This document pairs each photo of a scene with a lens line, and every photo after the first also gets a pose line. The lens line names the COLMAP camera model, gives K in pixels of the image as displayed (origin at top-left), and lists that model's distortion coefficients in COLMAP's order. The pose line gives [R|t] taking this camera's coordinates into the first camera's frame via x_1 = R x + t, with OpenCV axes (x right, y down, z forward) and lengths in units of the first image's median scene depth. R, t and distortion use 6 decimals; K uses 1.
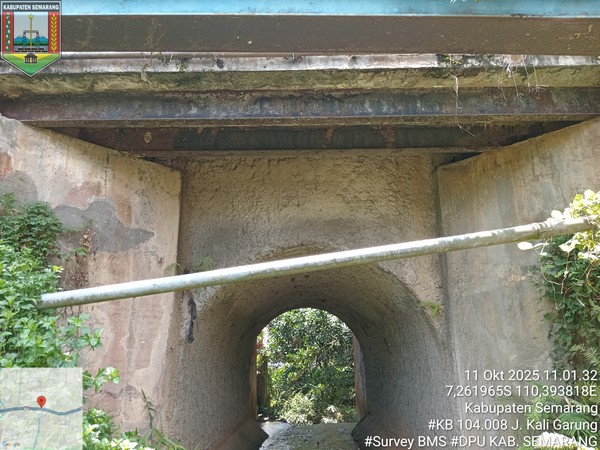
lens RADIAL K [[434.4, 0, 299.6], [0, 434.4, 224.6], [0, 0, 1]] dist [-0.003260, -0.005408]
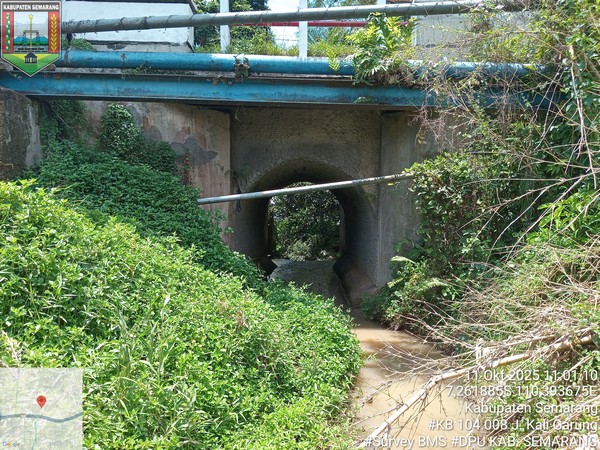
lens RADIAL K [[434.4, 0, 299.3], [0, 434.4, 224.9], [0, 0, 1]] dist [-0.003260, -0.005408]
pose [[0.999586, 0.027956, -0.006839, 0.019673], [-0.024210, 0.945254, 0.325436, -0.266856], [0.015563, -0.325136, 0.945539, -0.723416]]
